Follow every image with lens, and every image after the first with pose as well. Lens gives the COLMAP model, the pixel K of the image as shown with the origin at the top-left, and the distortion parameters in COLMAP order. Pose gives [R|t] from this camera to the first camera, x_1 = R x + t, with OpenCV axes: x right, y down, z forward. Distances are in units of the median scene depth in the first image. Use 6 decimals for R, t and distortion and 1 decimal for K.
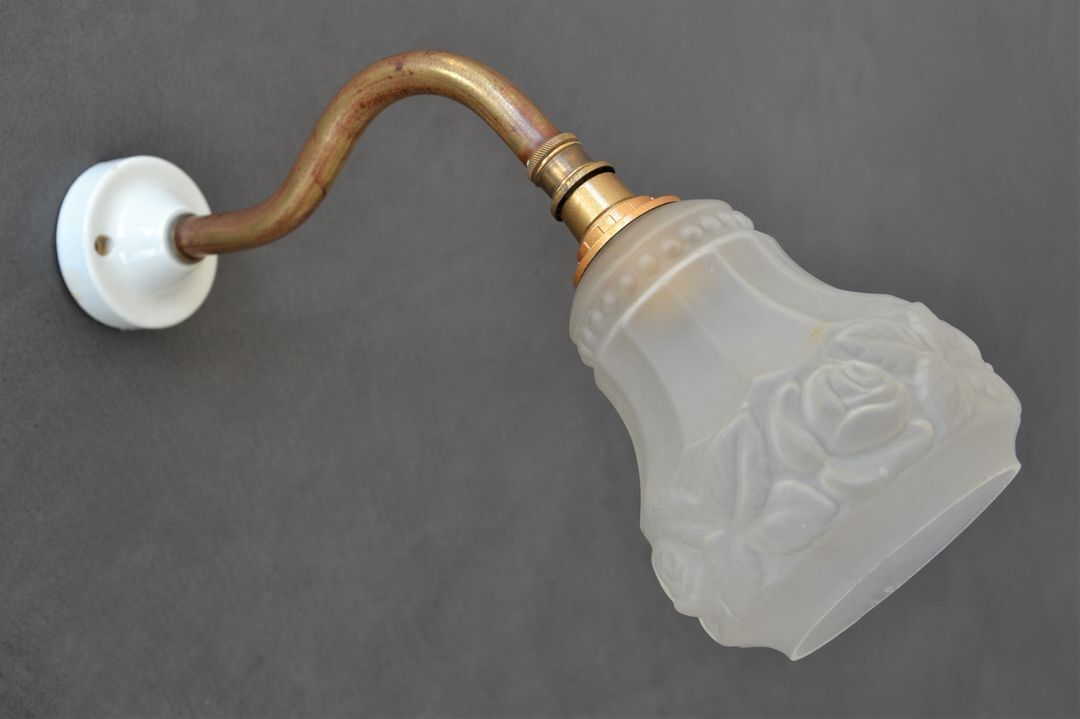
lens RADIAL K [[1632.5, 0, 469.5], [0, 1632.5, 358.0], [0, 0, 1]] dist [0.022465, 0.076508]
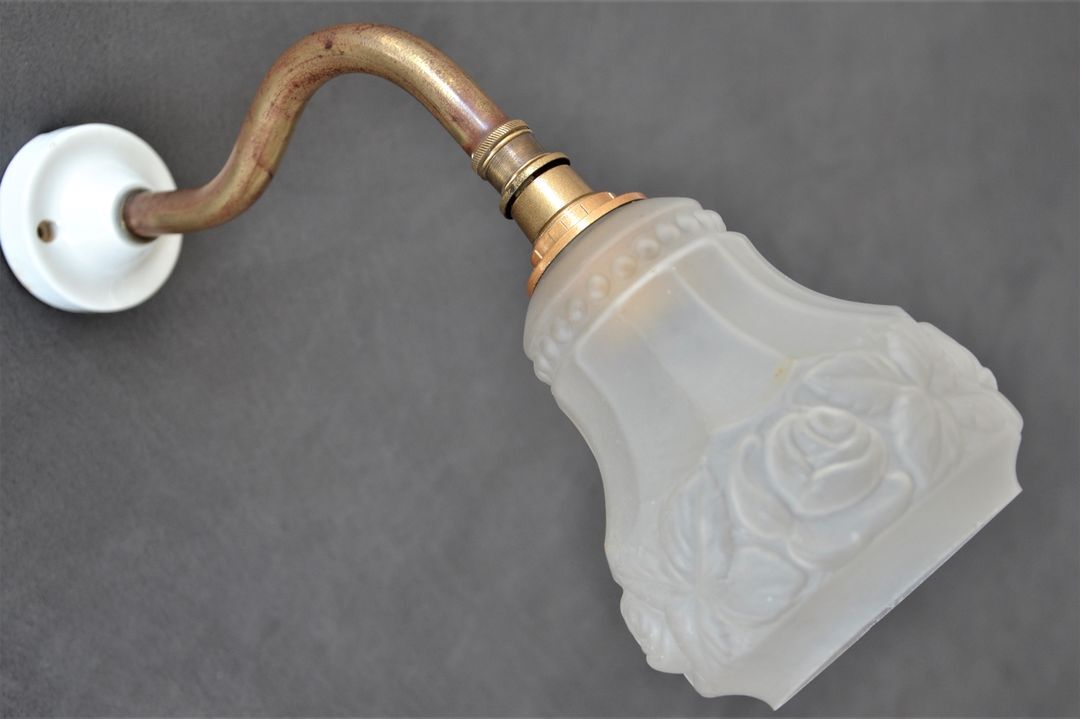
lens RADIAL K [[1617.5, 0, 540.0], [0, 1617.5, 359.5], [0, 0, 1]] dist [0.037301, 0.126621]
pose [[0.997805, -0.060994, -0.025776, 0.081769], [0.063925, 0.988819, 0.134726, -0.116644], [0.017270, -0.136078, 0.990548, 0.099134]]
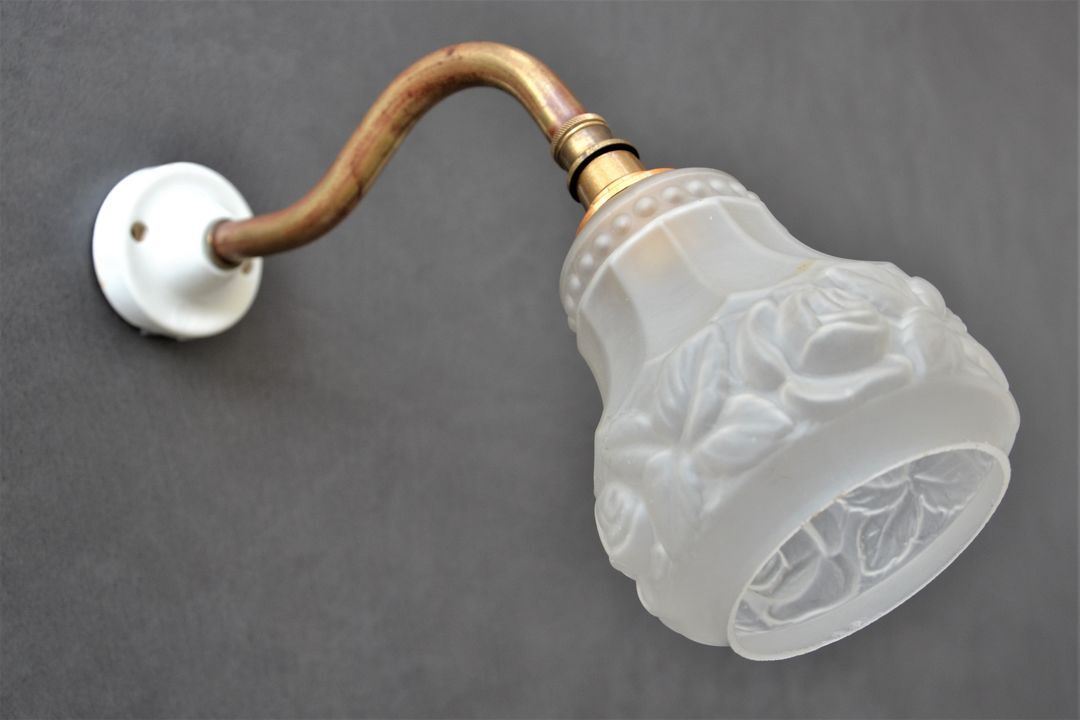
lens RADIAL K [[1525.1, 0, 568.1], [0, 1525.1, 359.9], [0, 0, 1]] dist [0.026700, 0.090592]
pose [[0.983732, 0.173516, -0.046524, 0.101600], [-0.179639, 0.952218, -0.247005, 0.214085], [0.001442, 0.251344, 0.967897, 0.133561]]
